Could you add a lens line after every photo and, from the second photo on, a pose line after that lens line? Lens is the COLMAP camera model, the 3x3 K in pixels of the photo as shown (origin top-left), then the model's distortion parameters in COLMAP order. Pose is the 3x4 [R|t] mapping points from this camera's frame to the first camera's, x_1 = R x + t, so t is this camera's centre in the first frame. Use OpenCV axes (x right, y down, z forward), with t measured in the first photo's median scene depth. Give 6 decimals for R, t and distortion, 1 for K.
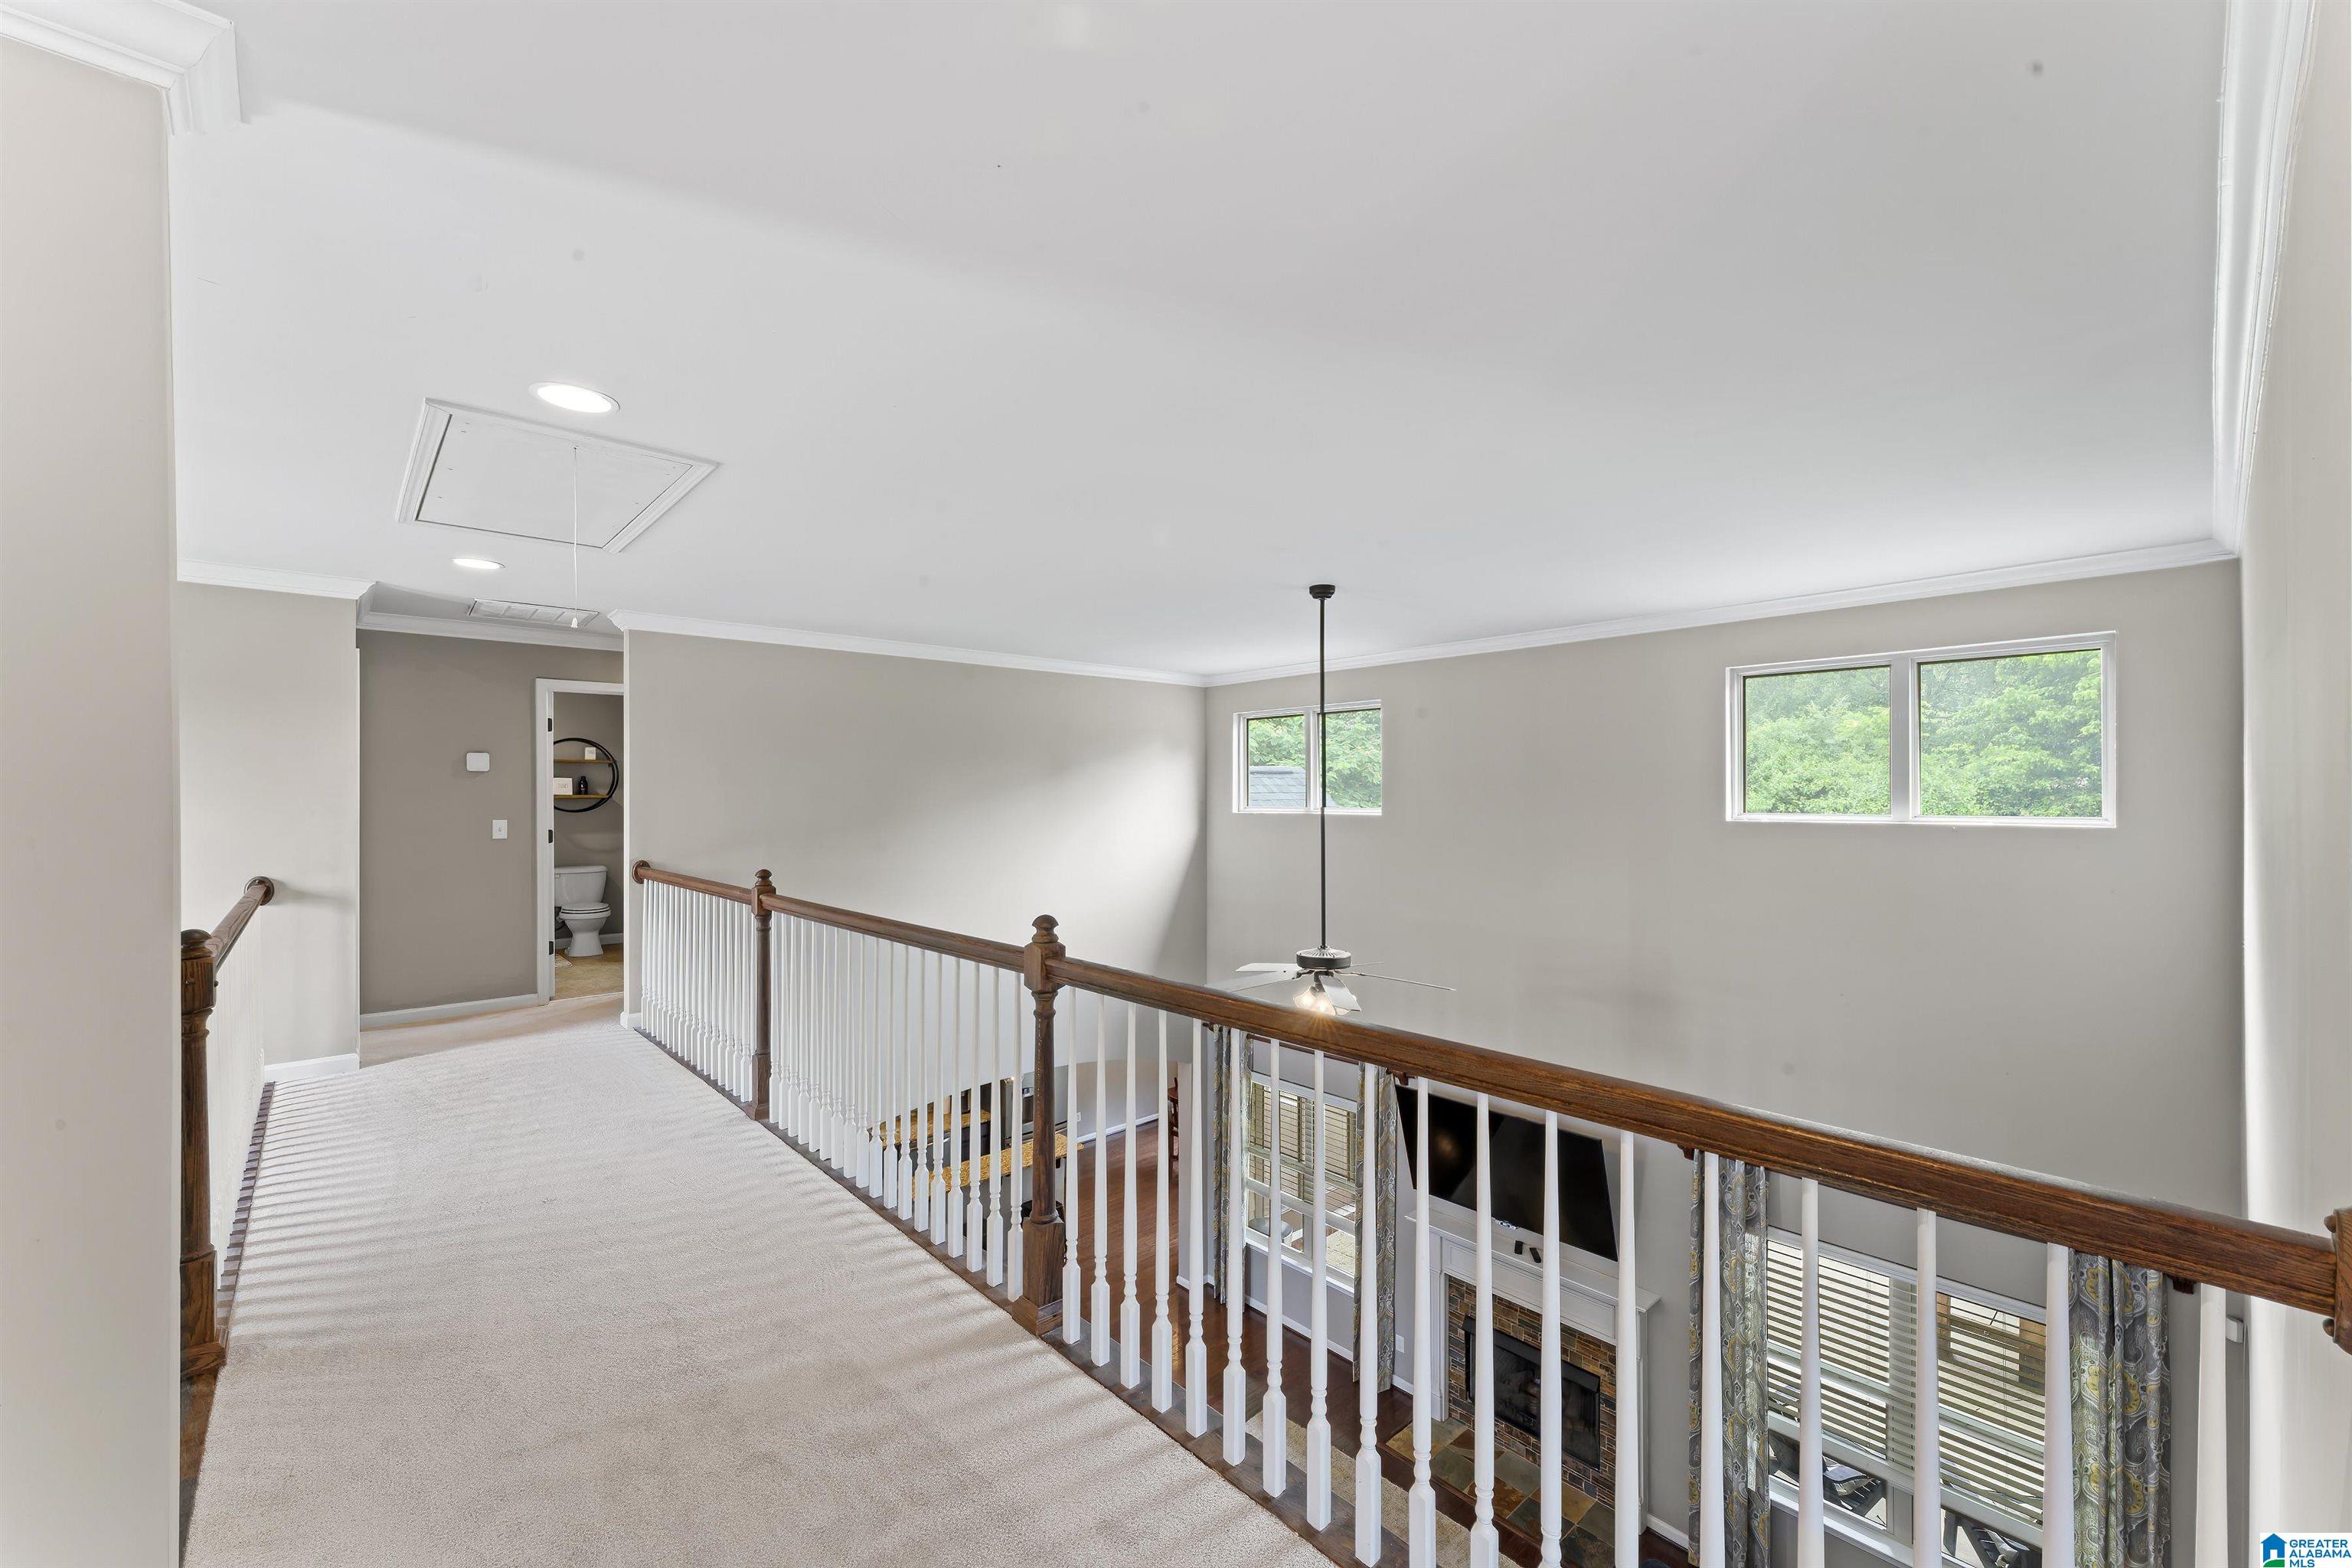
lens RADIAL K [[931.1, 0, 1187.4], [0, 931.1, 774.9], [0, 0, 1]] dist [-0.005616, -0.000309]
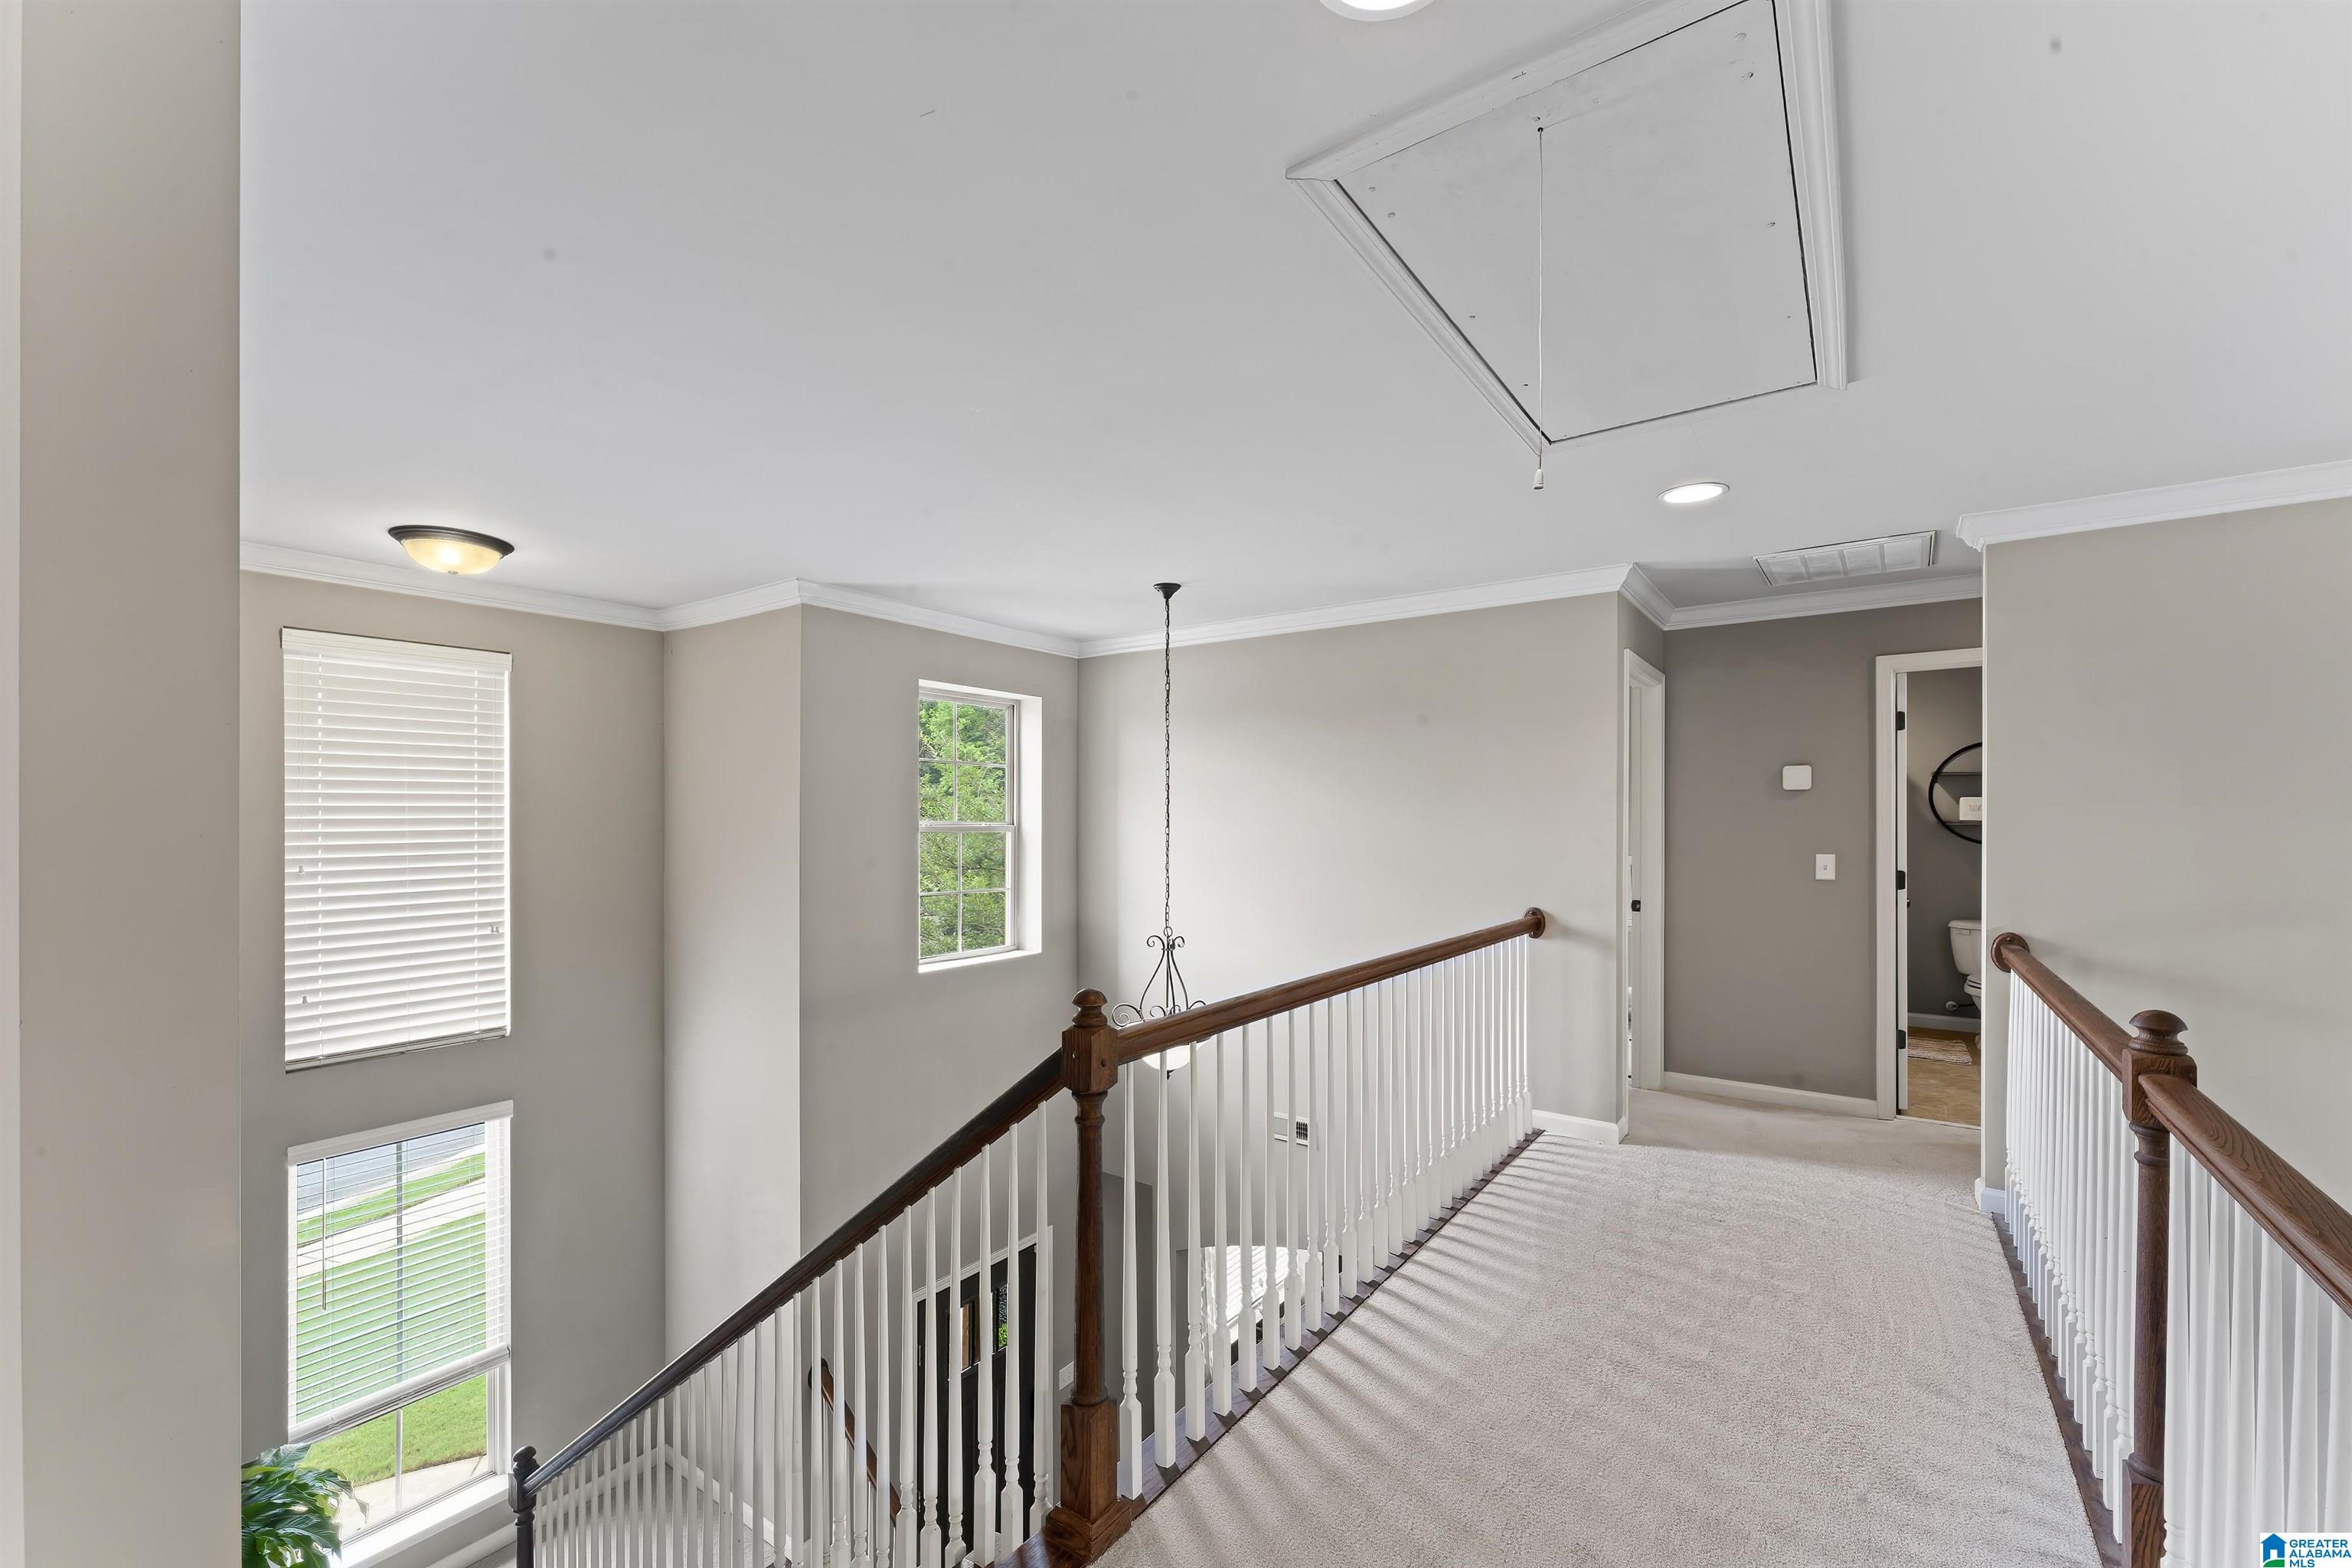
lens RADIAL K [[965.4, 0, 1175.2], [0, 965.4, 821.5], [0, 0, 1]] dist [0.000137, -0.000085]
pose [[0.203556, 0.006016, -0.979045, -0.101305], [0.016838, 0.999812, 0.009644, 0.006758], [0.978919, -0.018448, 0.203416, 0.378957]]
